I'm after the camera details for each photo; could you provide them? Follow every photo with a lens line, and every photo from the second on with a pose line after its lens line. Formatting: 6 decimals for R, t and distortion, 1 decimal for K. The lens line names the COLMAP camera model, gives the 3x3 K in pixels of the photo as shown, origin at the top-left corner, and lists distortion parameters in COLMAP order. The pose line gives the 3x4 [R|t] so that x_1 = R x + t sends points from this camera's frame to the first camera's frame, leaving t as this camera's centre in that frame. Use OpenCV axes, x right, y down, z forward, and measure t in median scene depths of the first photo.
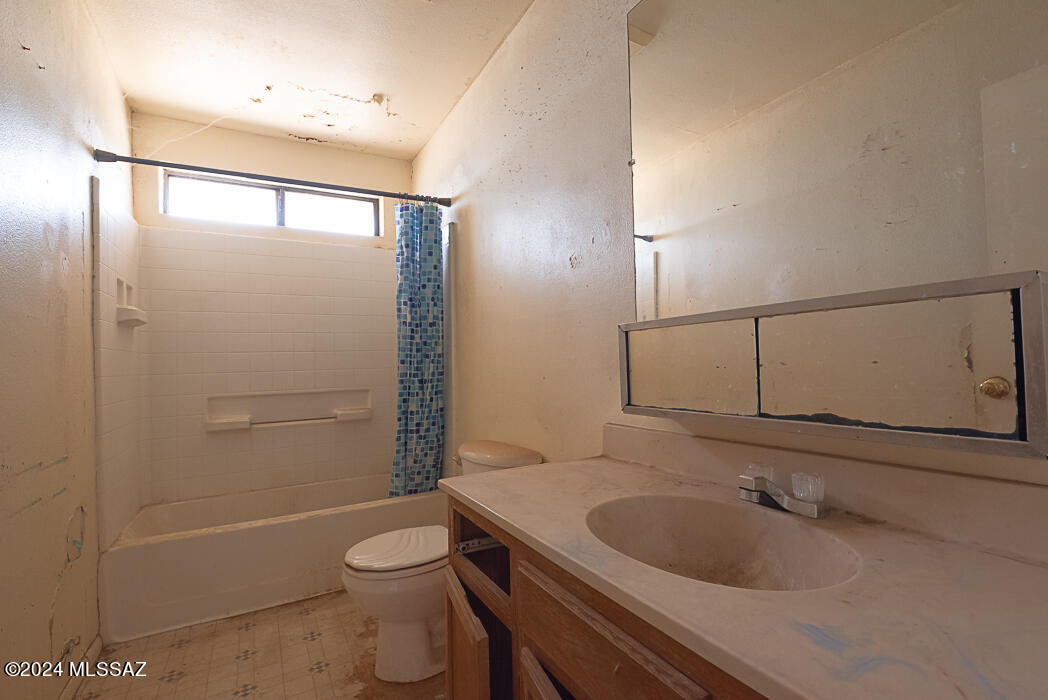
lens RADIAL K [[482.6, 0, 524.5], [0, 482.6, 354.2], [0, 0, 1]] dist [-0.004641, -0.000285]
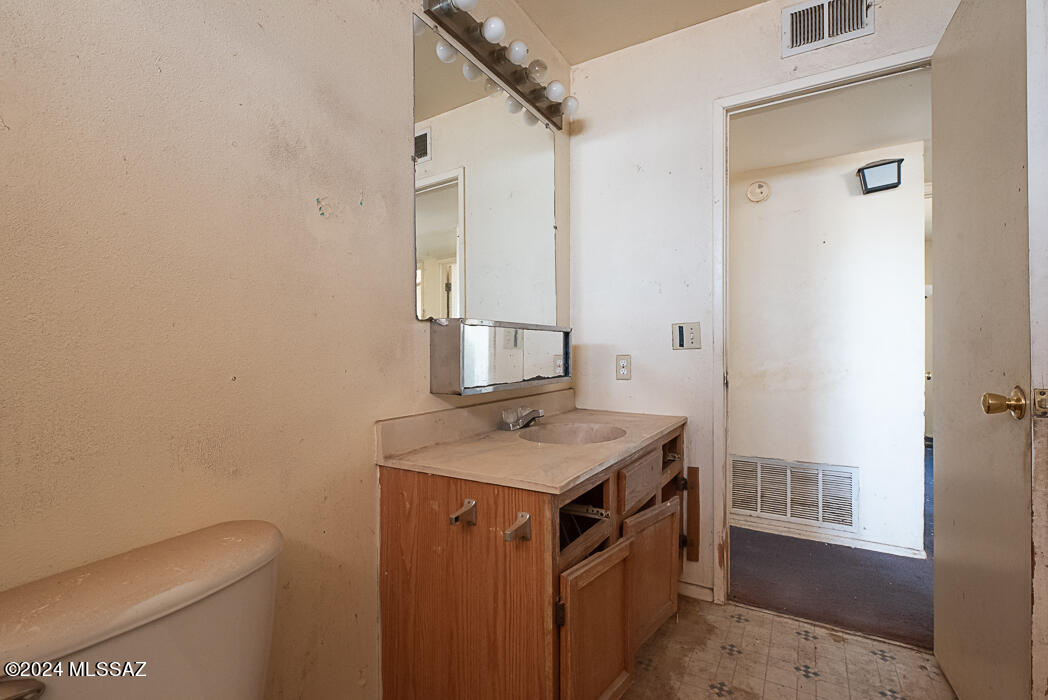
lens RADIAL K [[482.6, 0, 523.5], [0, 482.6, 351.3], [0, 0, 1]] dist [-0.004641, -0.000285]
pose [[-0.503021, 0.027972, 0.863822, -0.748708], [-0.002372, 0.999428, -0.033744, 0.047642], [-0.864271, -0.019023, -0.502666, 1.264137]]
